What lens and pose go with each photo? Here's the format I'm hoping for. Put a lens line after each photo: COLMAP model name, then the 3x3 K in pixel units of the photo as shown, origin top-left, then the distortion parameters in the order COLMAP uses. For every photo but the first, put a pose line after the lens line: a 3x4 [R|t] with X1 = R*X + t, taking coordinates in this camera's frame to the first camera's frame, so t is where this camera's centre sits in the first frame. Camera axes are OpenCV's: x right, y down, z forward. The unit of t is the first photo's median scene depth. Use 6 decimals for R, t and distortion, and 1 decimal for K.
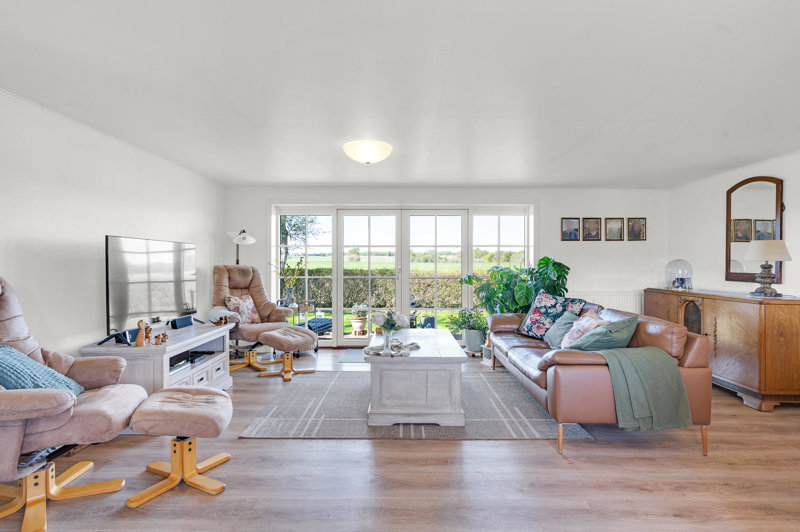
lens RADIAL K [[405.6, 0, 400.0], [0, 405.6, 266.0], [0, 0, 1]] dist [-0.001992, -0.000063]
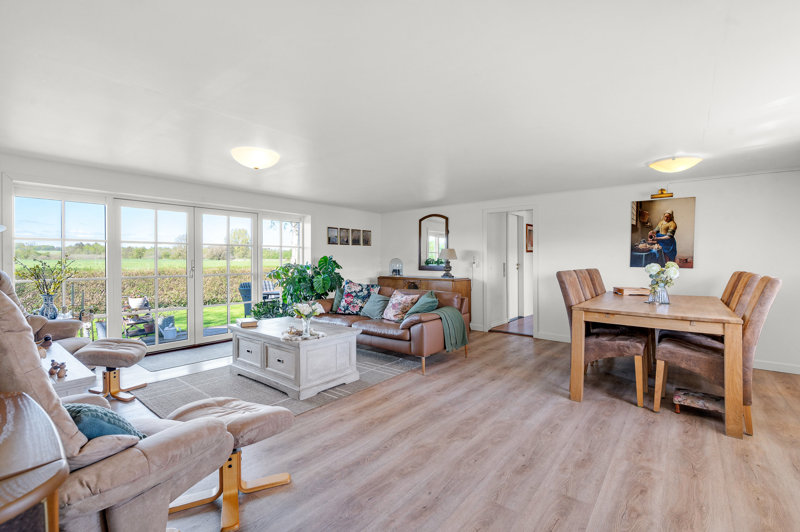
lens RADIAL K [[352.0, 0, 400.0], [0, 352.0, 266.0], [0, 0, 1]] dist [0.001203, 0.000149]
pose [[0.632669, -0.015480, 0.774267, -0.466999], [0.006868, 0.999873, 0.014379, -0.005520], [-0.774392, -0.003779, 0.632695, 0.094051]]
